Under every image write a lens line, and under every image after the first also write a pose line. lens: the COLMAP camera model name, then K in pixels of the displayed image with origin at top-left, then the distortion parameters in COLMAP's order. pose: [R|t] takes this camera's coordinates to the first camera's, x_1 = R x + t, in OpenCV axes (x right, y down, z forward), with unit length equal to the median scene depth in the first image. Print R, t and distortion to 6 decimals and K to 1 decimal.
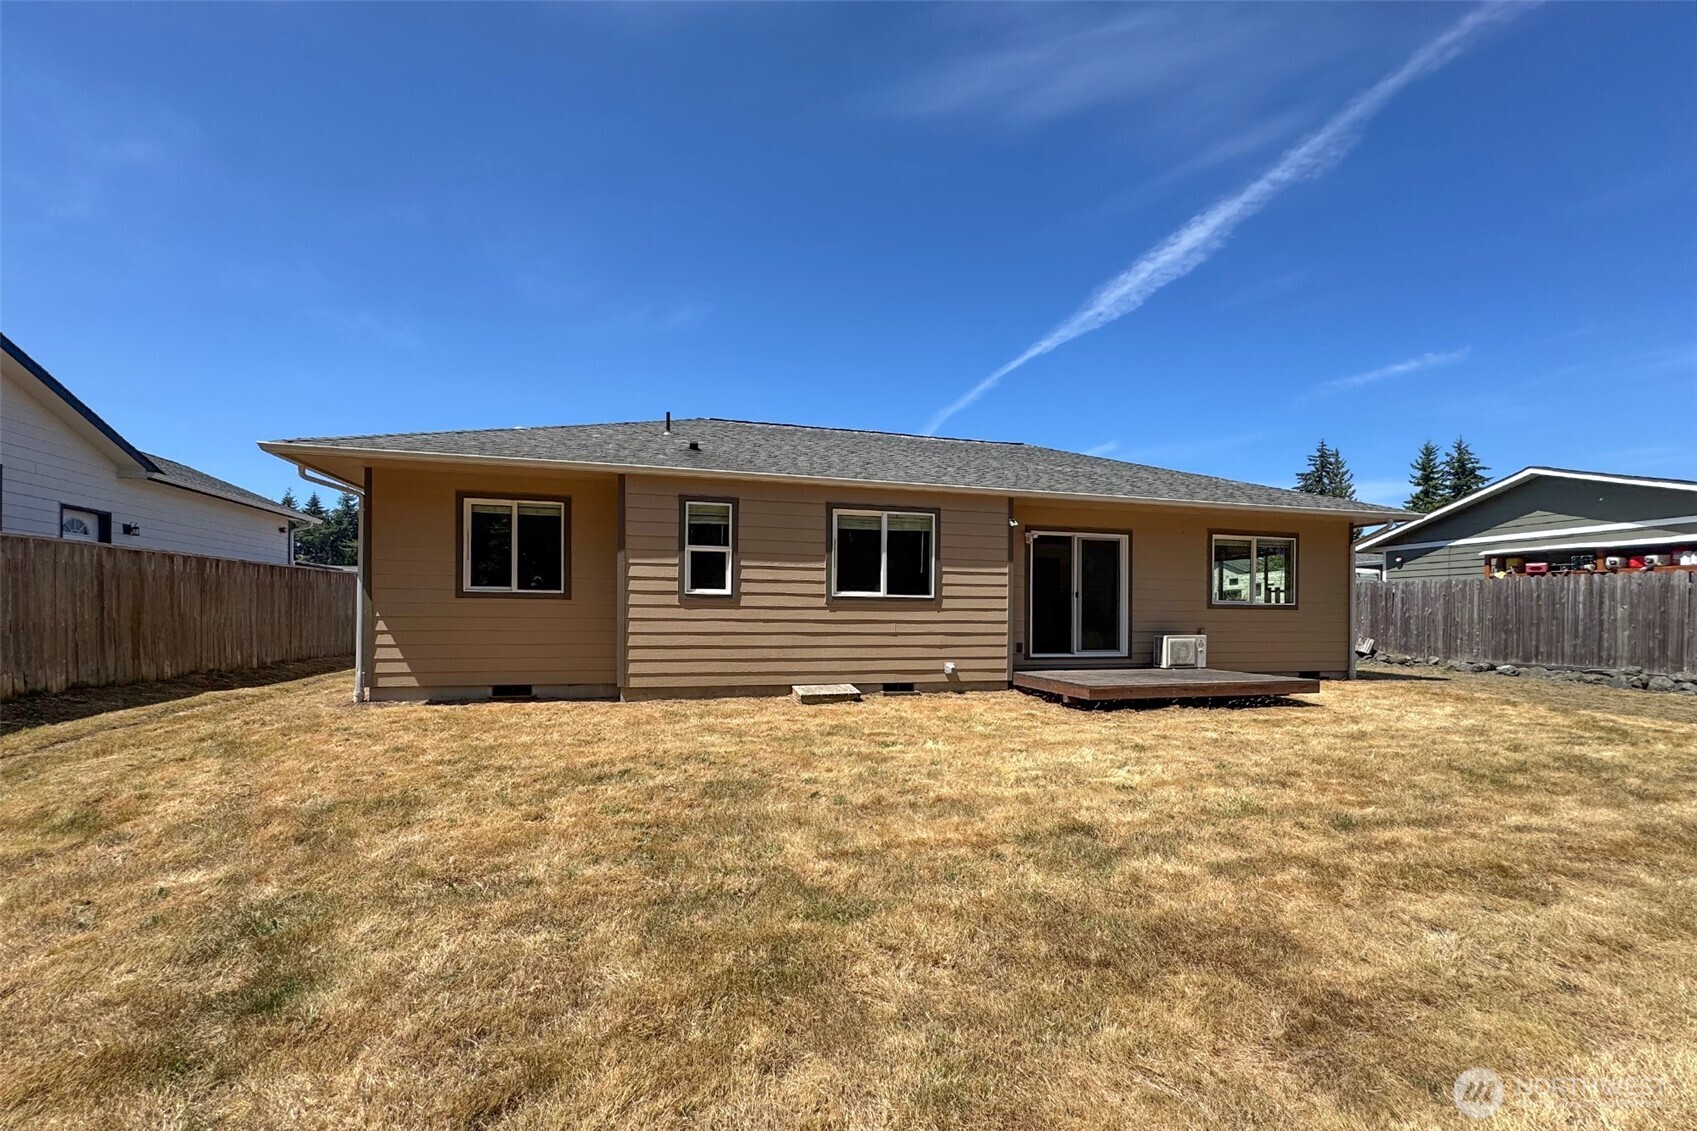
lens RADIAL K [[689.7, 0, 776.4], [0, 689.7, 621.7], [0, 0, 1]] dist [-0.002361, -0.000118]
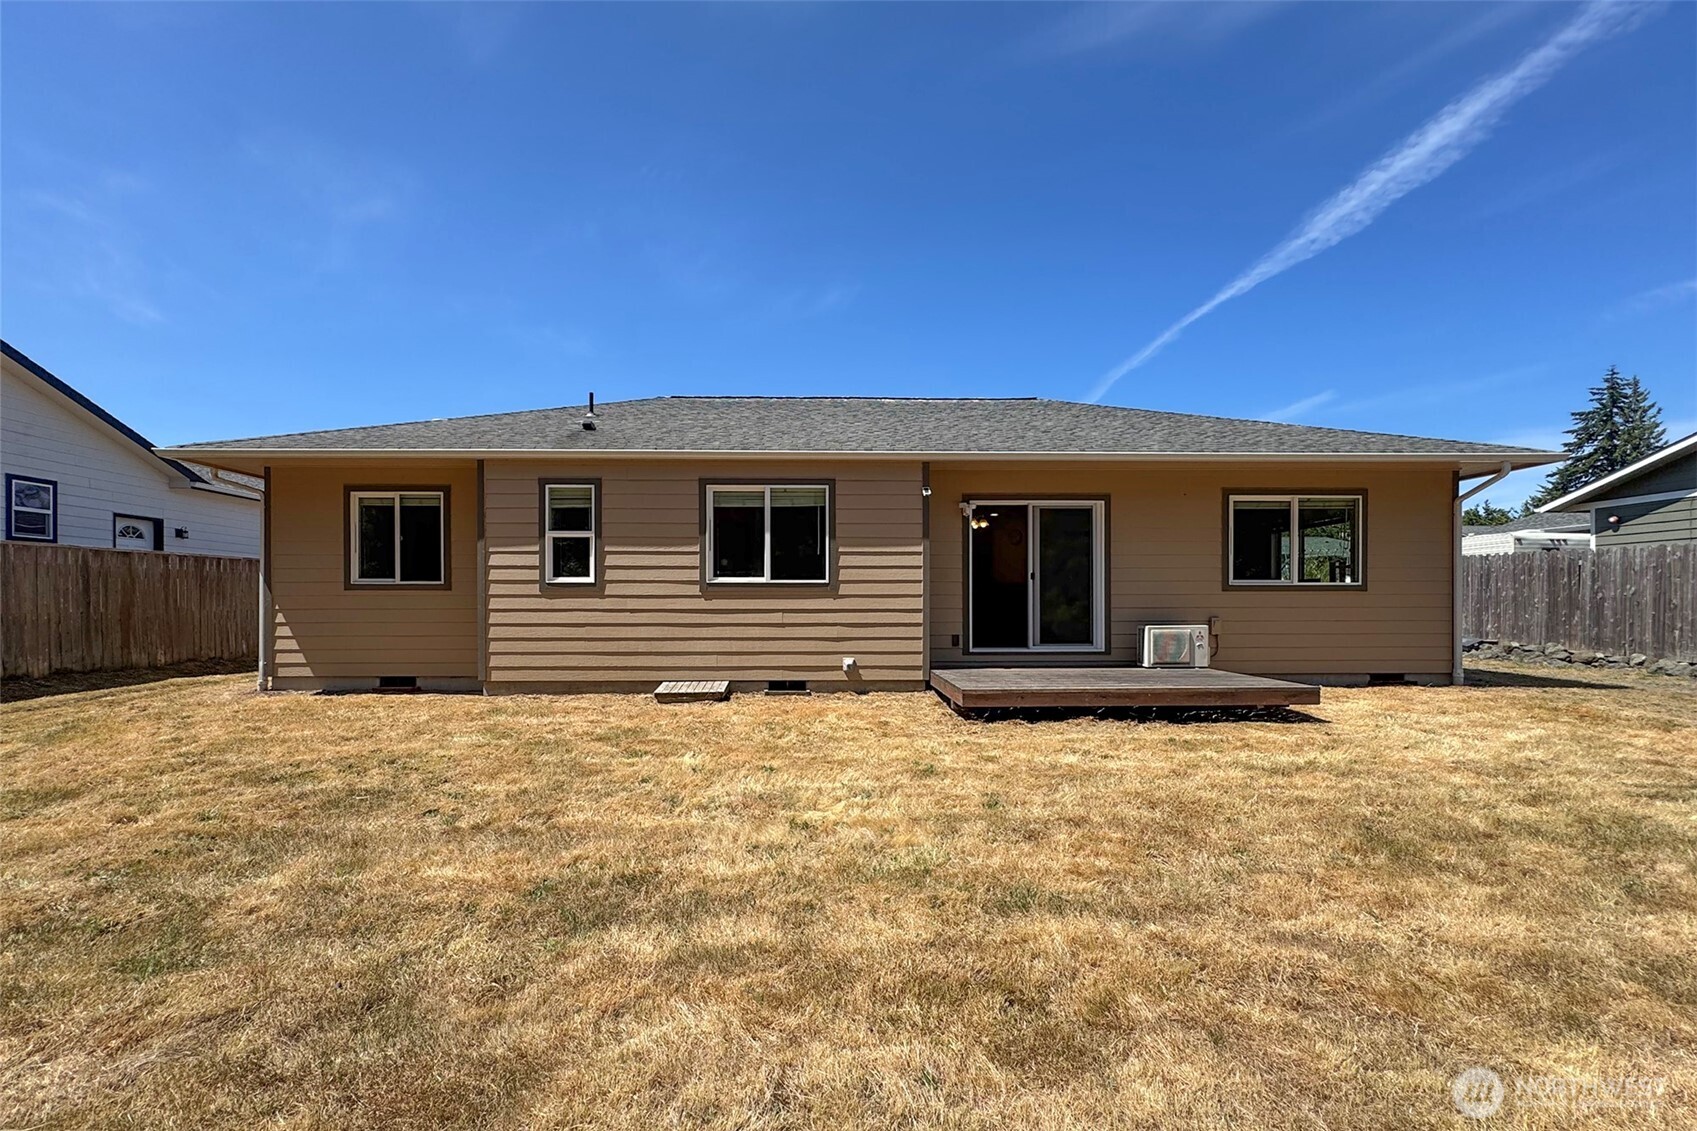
lens RADIAL K [[709.3, 0, 758.8], [0, 709.3, 605.7], [0, 0, 1]] dist [-0.002624, 0.000091]
pose [[0.972224, -0.008060, -0.233914, 0.323348], [0.006679, 0.999955, -0.006699, -0.000523], [0.233957, 0.004951, 0.972234, 0.108527]]
